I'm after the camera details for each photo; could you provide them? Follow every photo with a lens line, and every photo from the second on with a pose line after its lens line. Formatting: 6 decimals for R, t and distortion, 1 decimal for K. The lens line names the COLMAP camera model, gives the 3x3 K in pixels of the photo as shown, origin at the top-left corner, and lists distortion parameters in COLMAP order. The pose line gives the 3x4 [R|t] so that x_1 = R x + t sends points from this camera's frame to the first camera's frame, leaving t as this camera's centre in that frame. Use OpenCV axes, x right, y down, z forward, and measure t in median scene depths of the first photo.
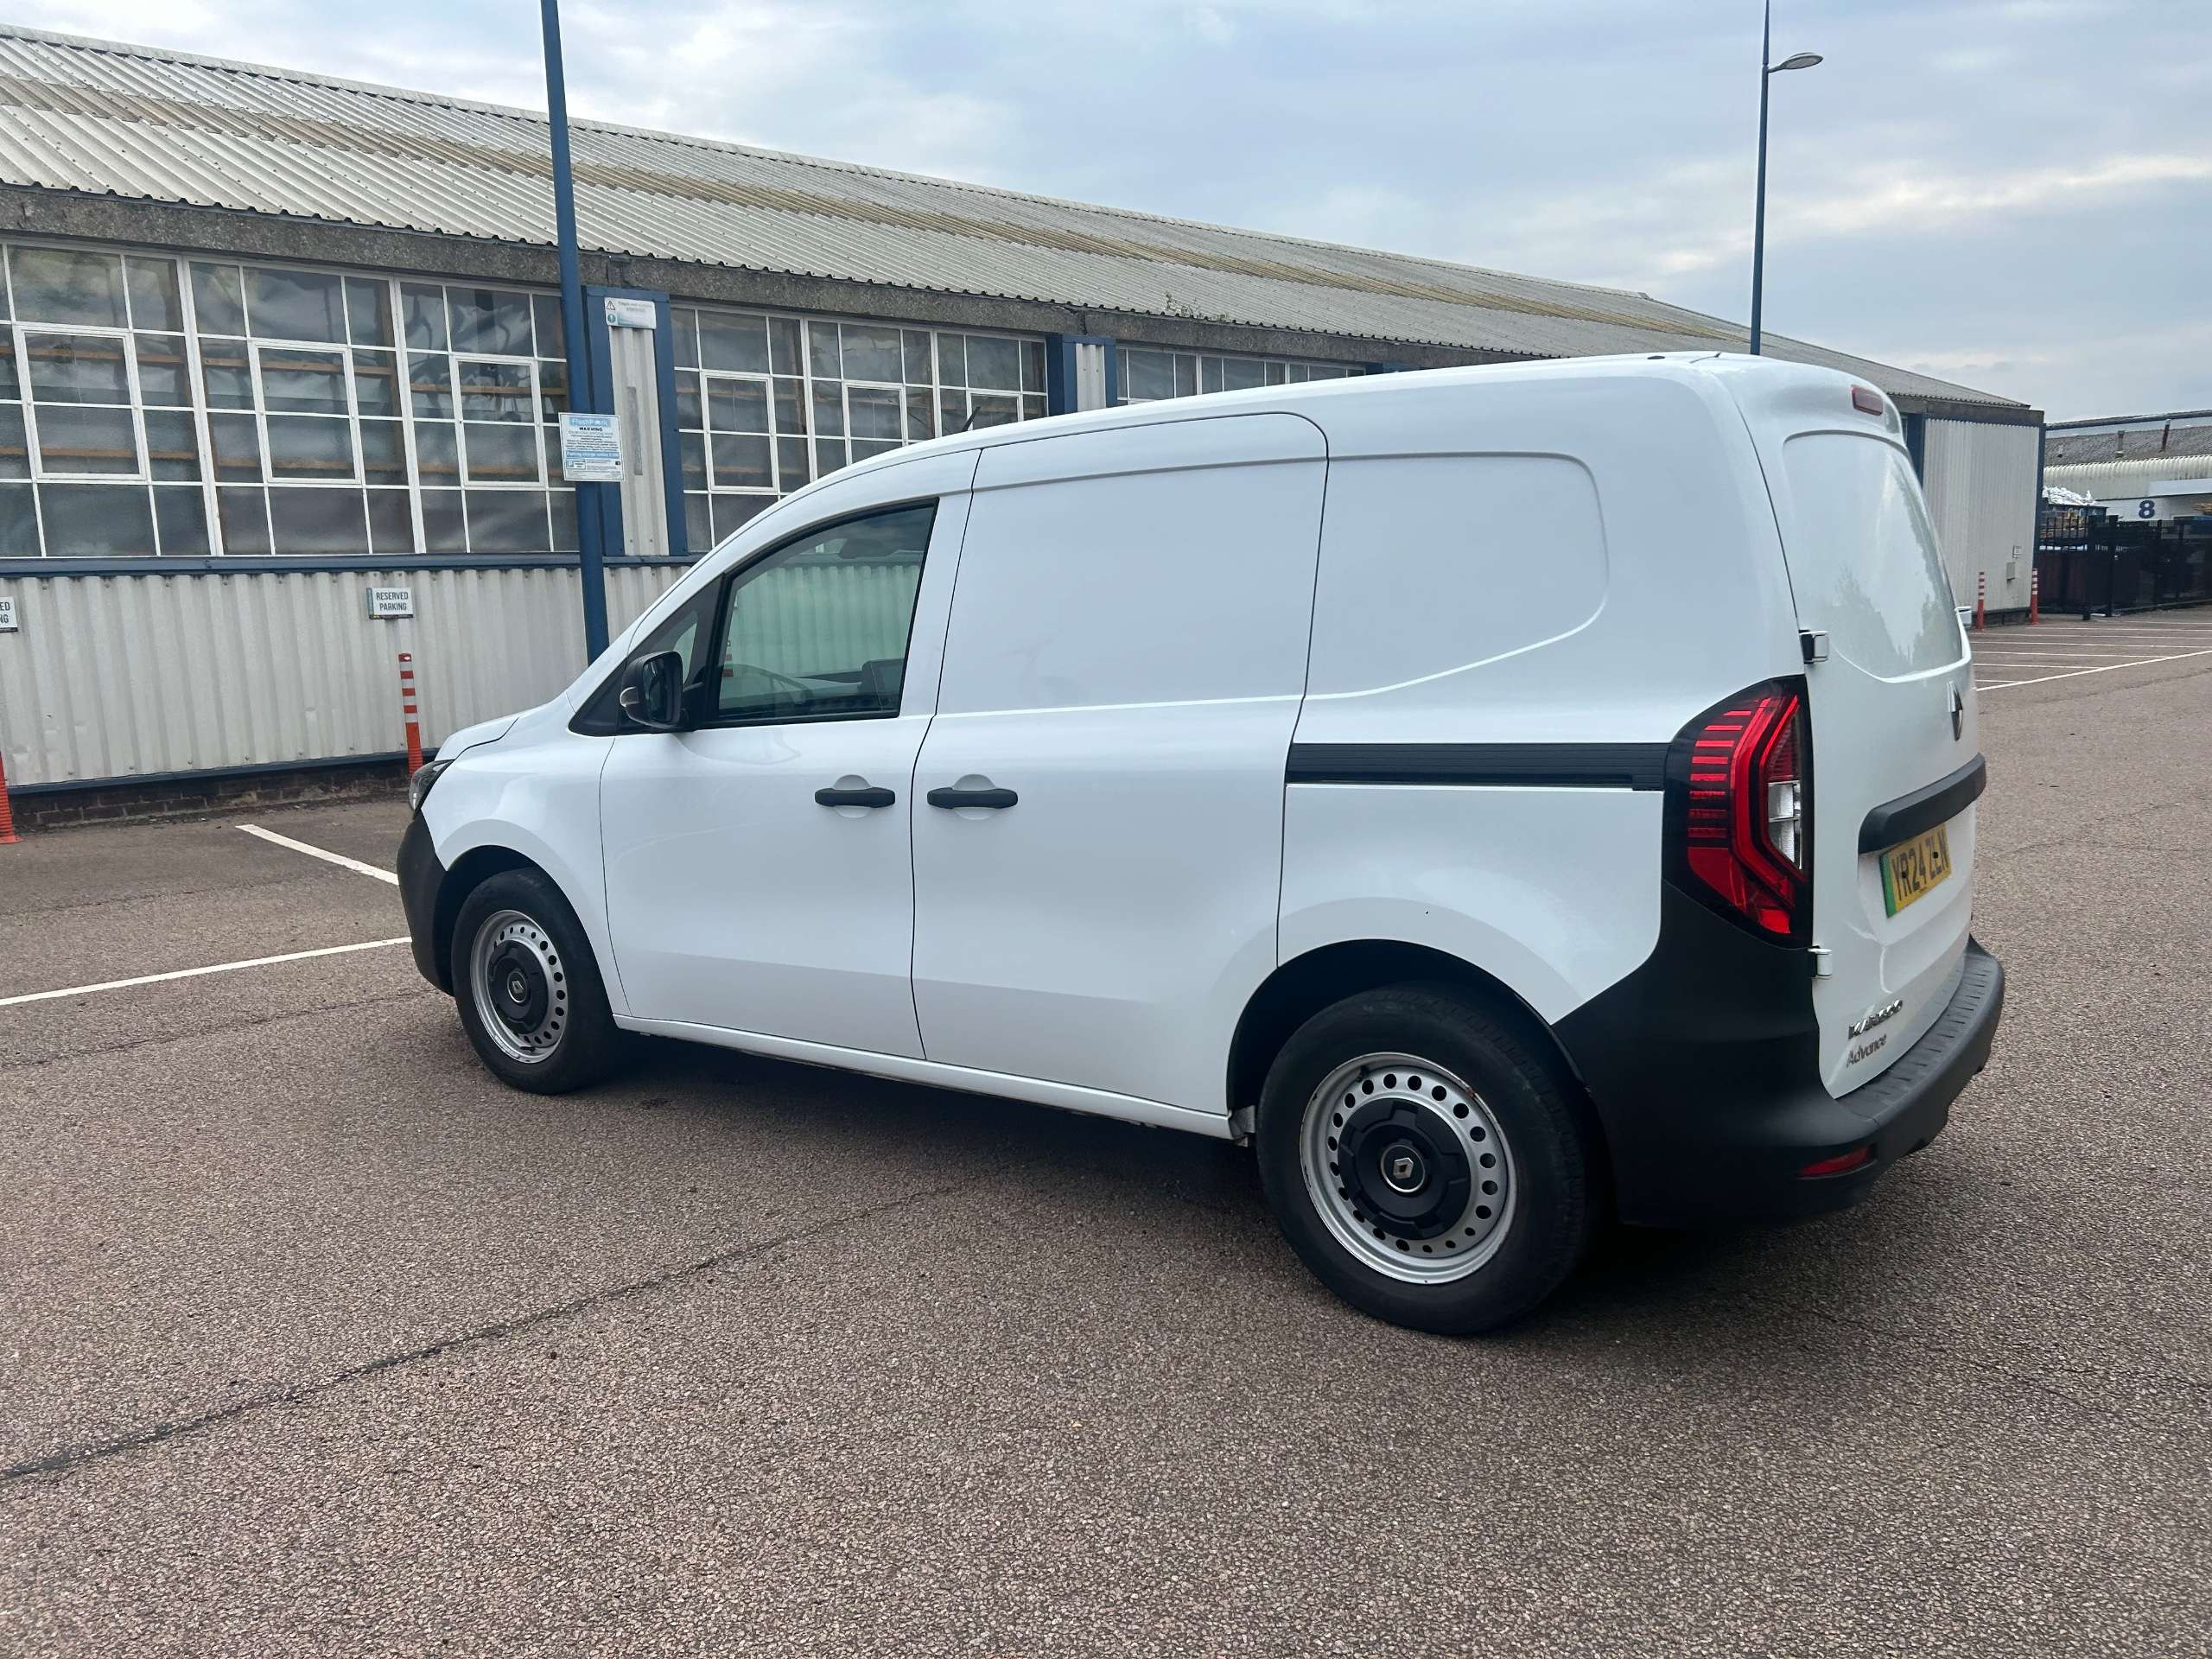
lens RADIAL K [[1702.5, 0, 1091.0], [0, 1702.5, 831.6], [0, 0, 1]] dist [0.046521, -0.051984]
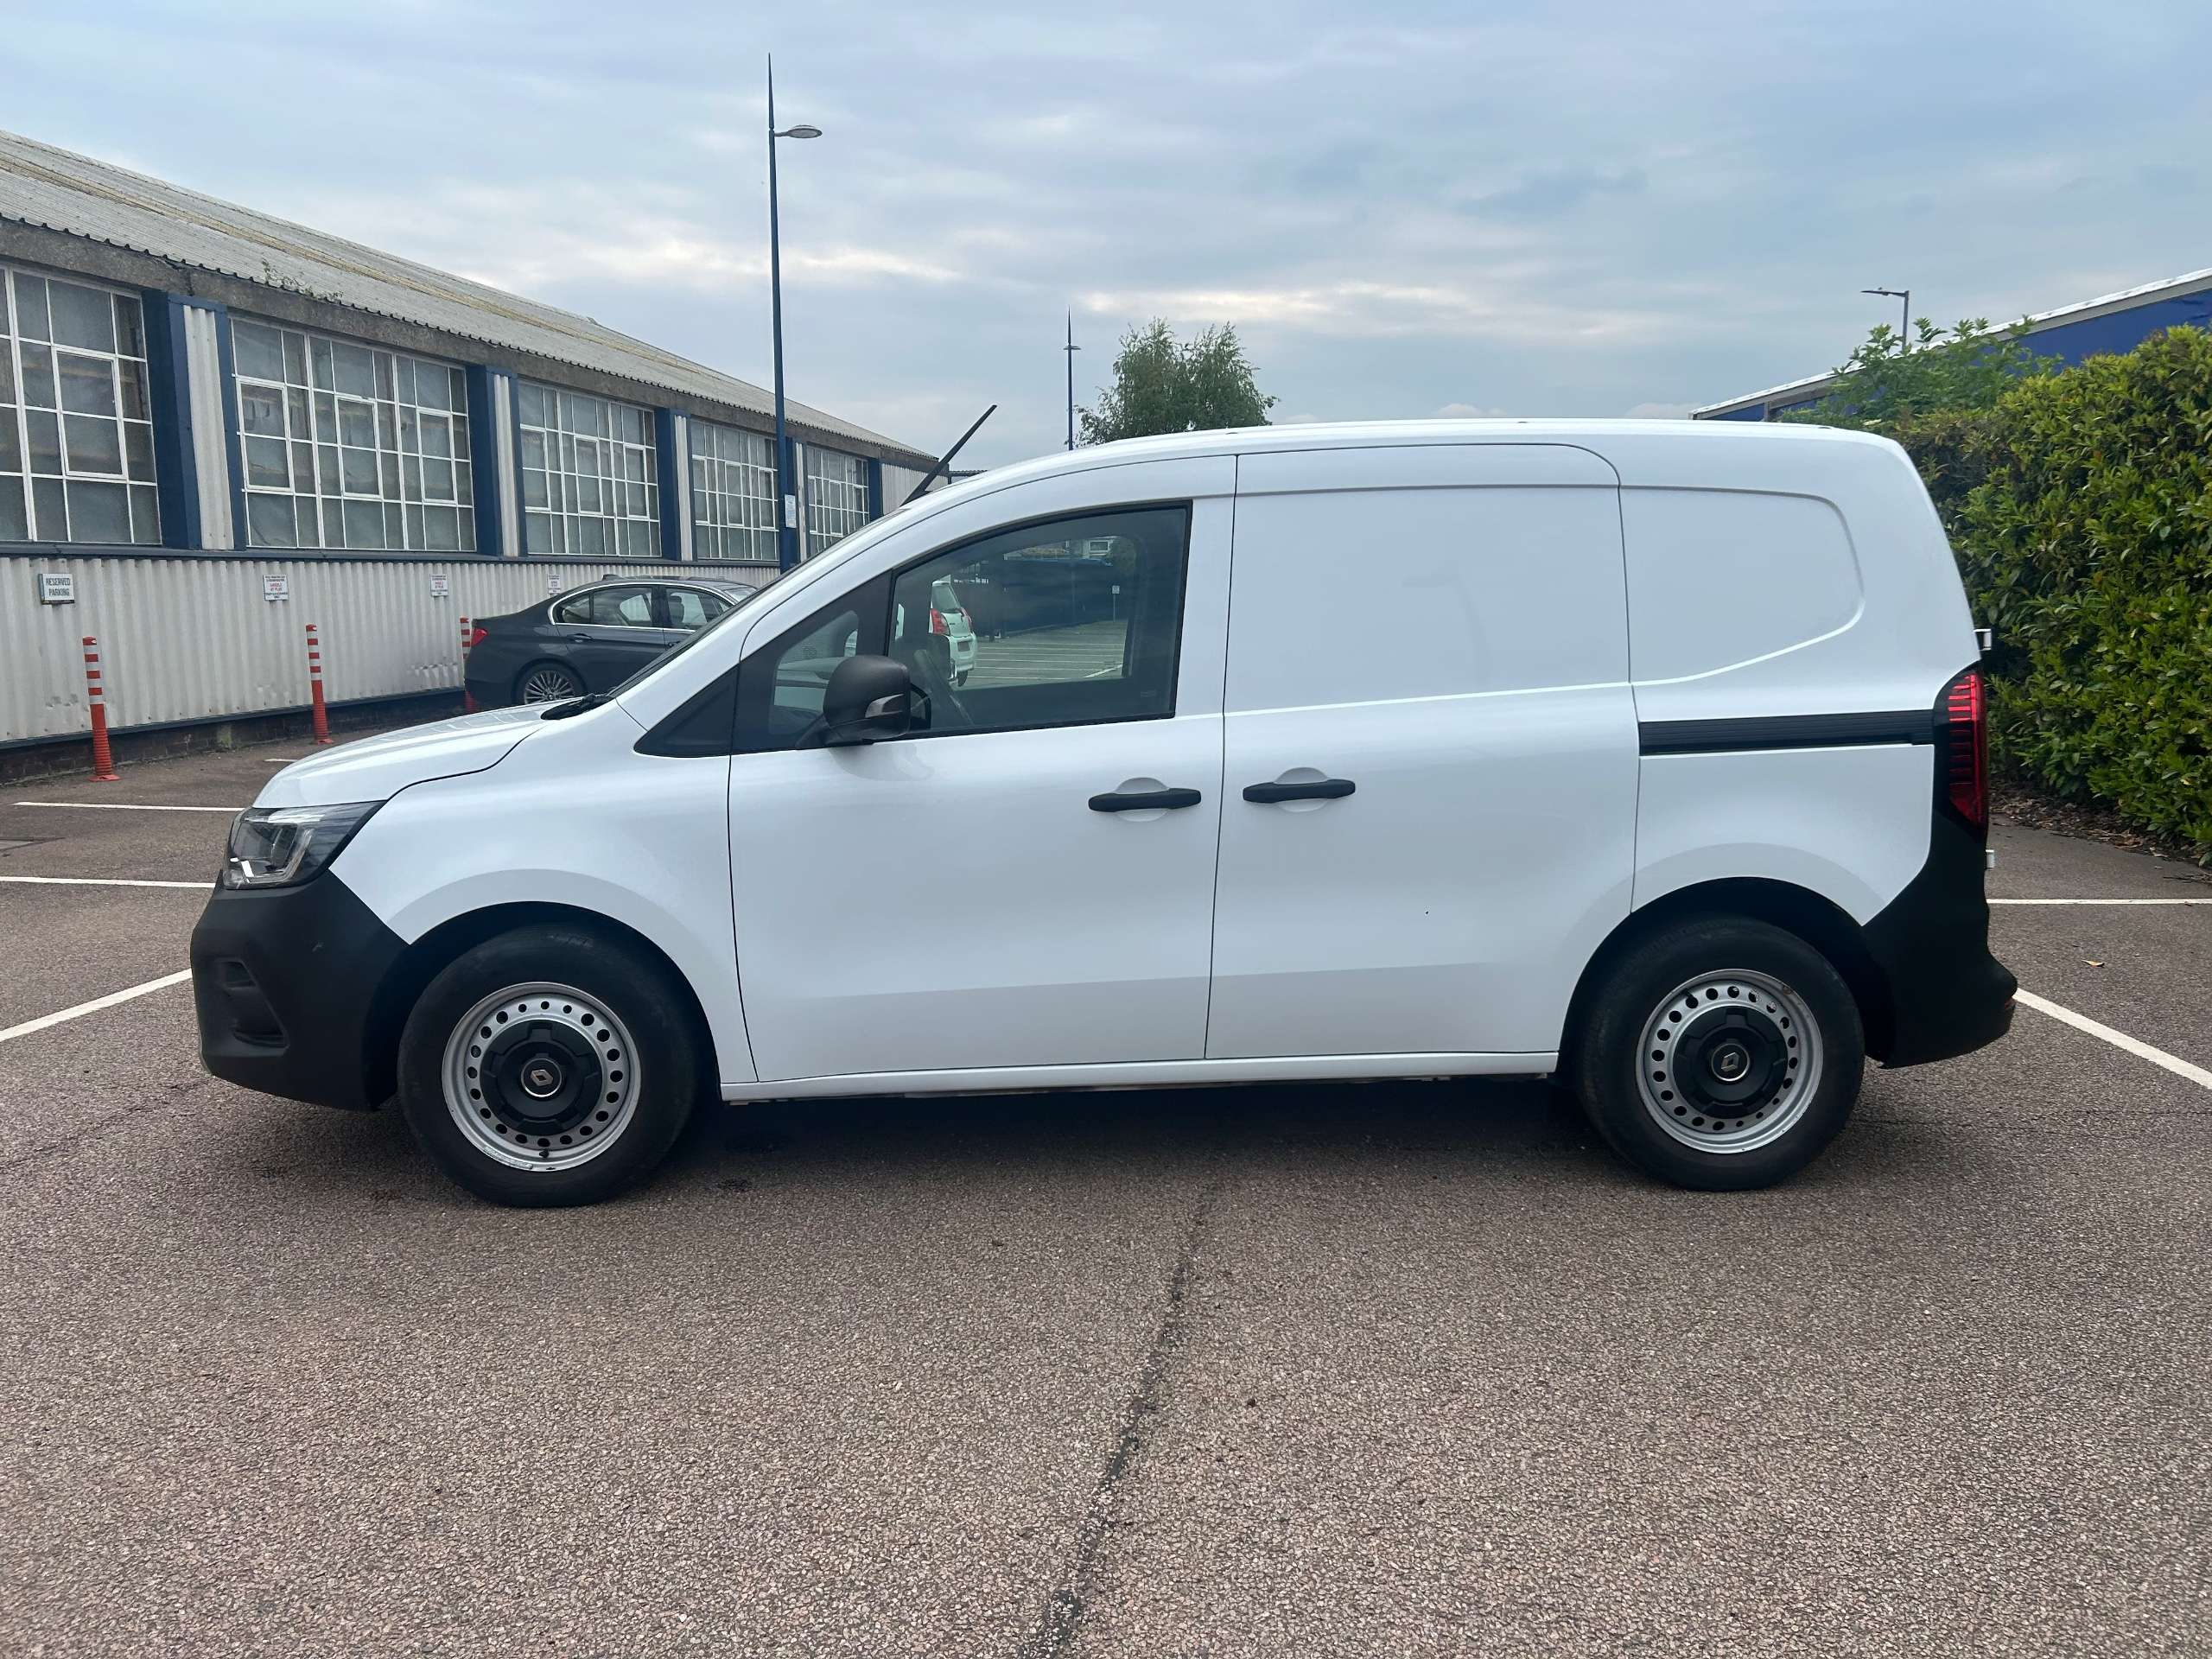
lens RADIAL K [[1691.9, 0, 1114.3], [0, 1691.9, 803.7], [0, 0, 1]] dist [0.037121, -0.034553]
pose [[0.773592, -0.060014, 0.630836, -0.282890], [0.076966, 0.997034, 0.000469, -0.007434], [-0.628993, 0.048190, 0.775916, 0.095777]]
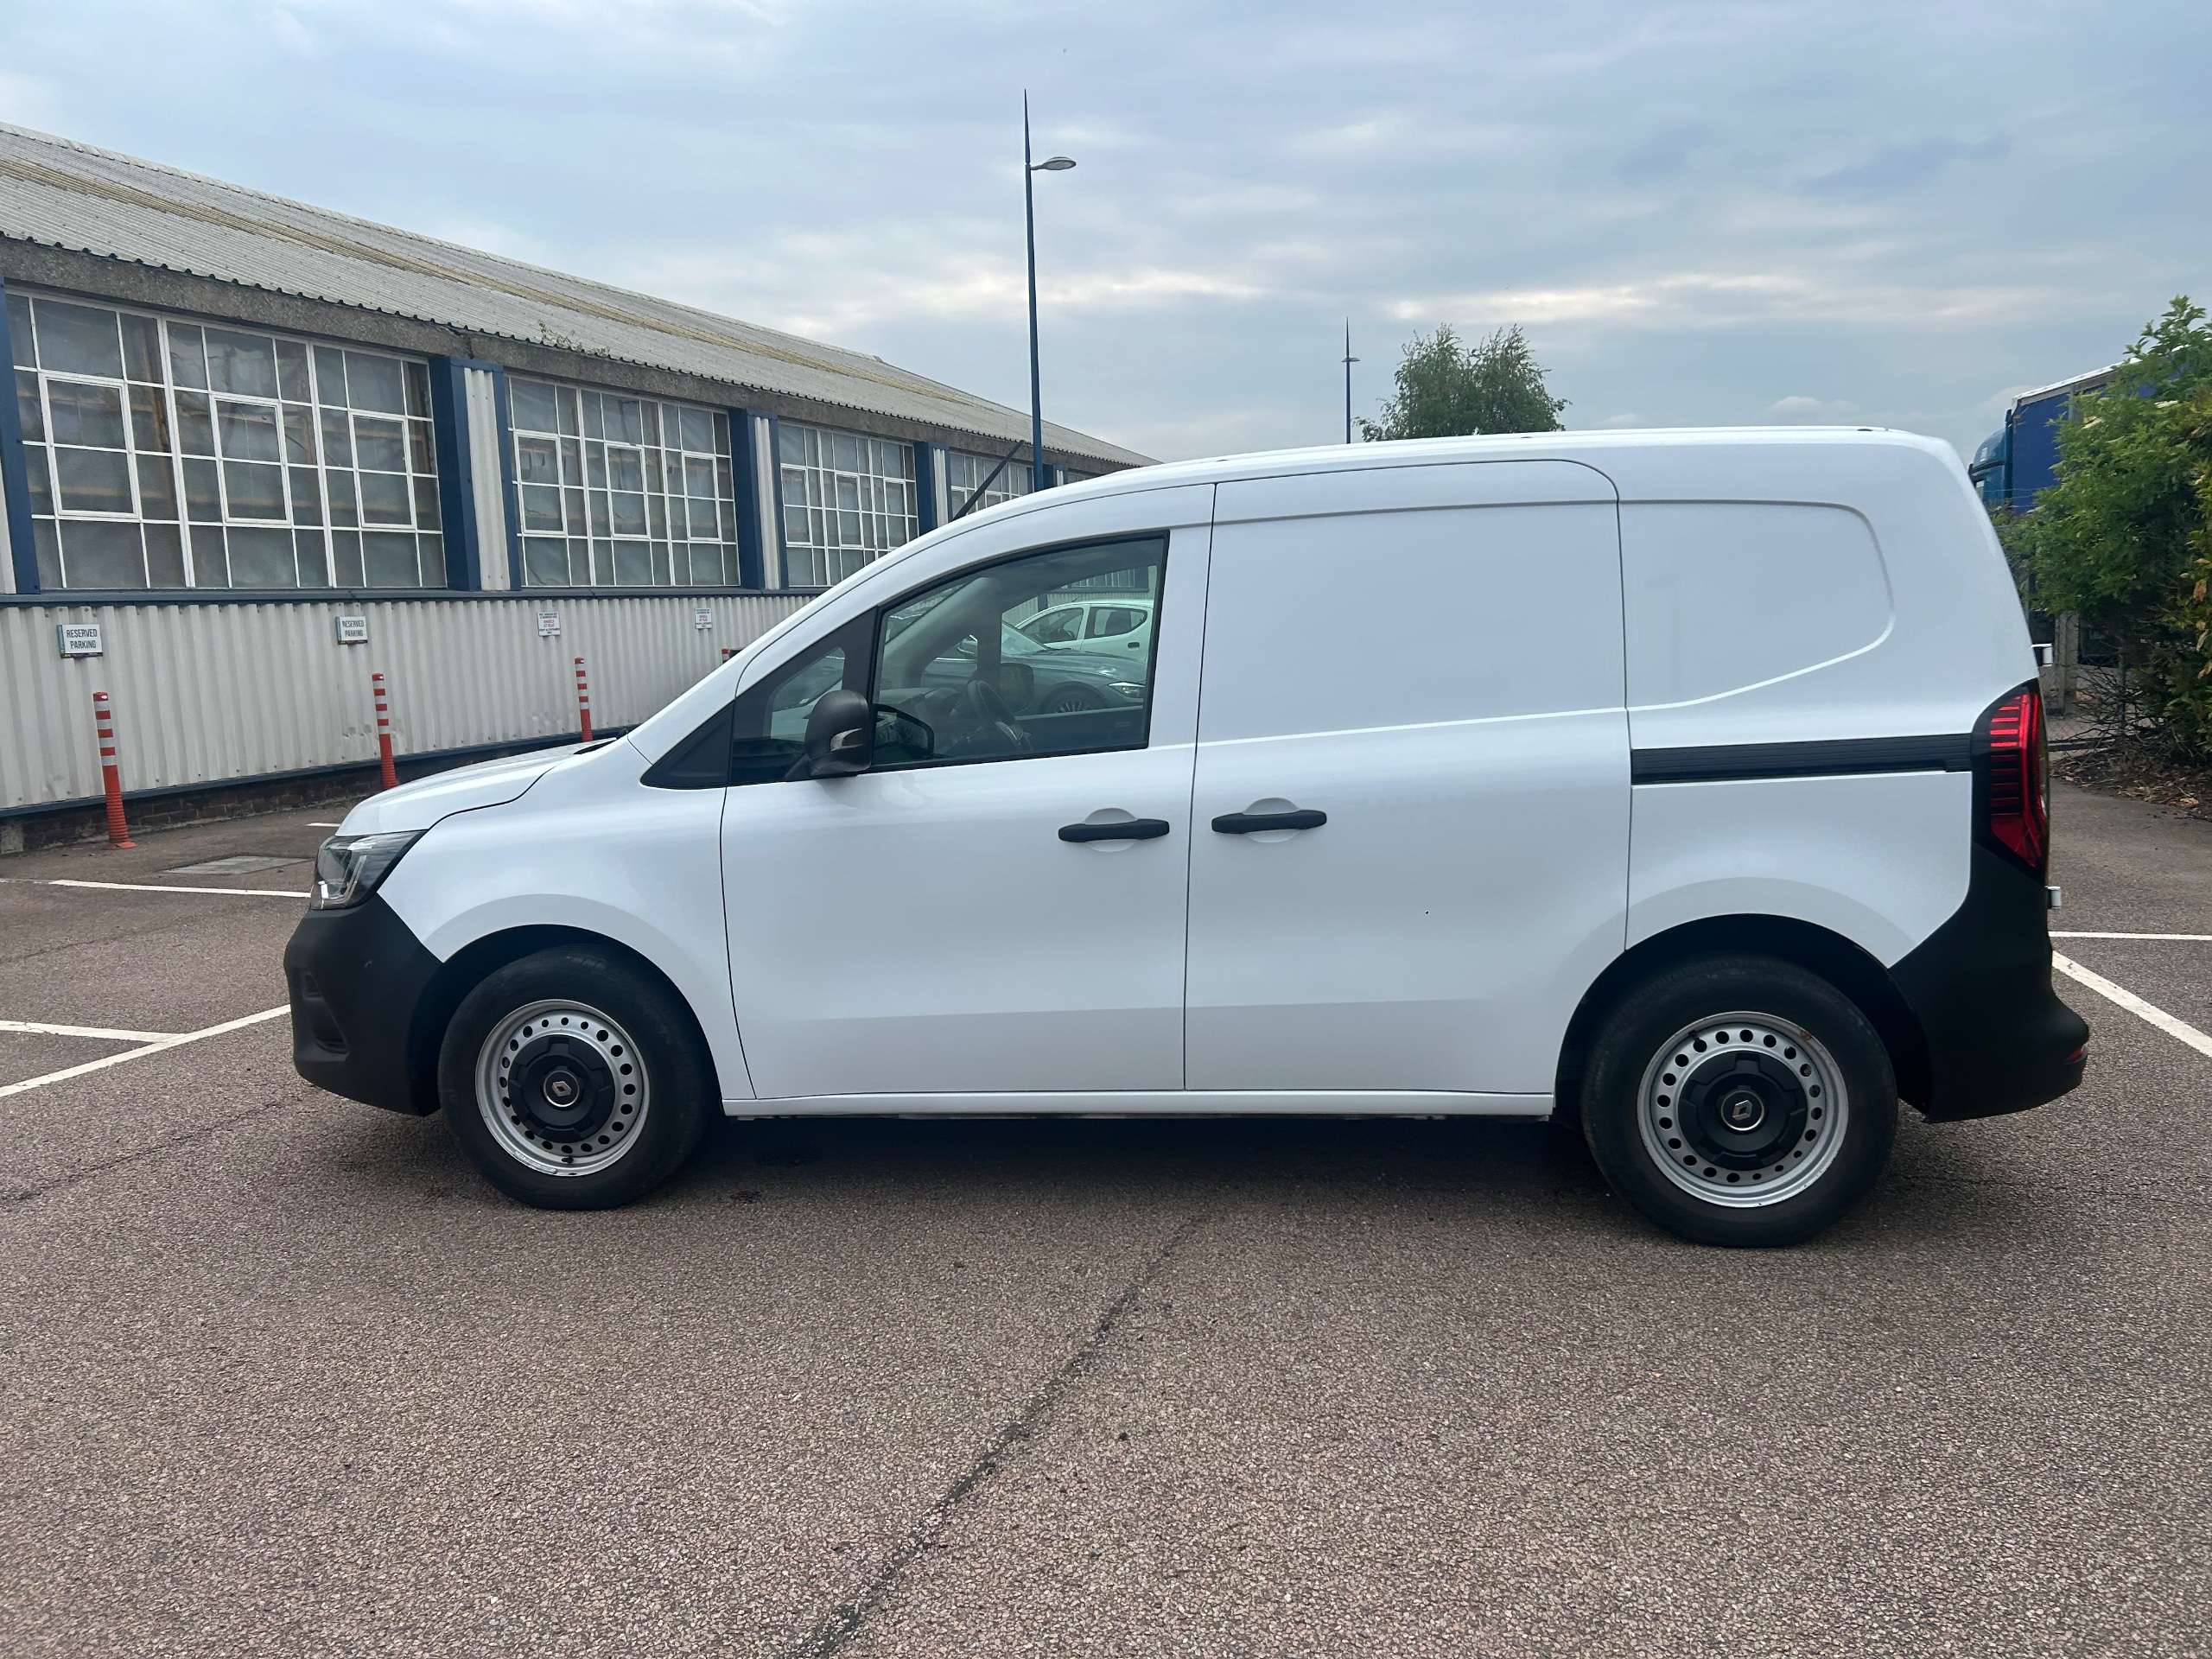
lens RADIAL K [[1696.0, 0, 1103.3], [0, 1696.0, 824.0], [0, 0, 1]] dist [0.037340, -0.034270]
pose [[0.877465, -0.059865, 0.475890, -0.225353], [0.074618, 0.997138, -0.012147, -0.004772], [-0.473801, 0.046168, 0.879421, 0.053373]]
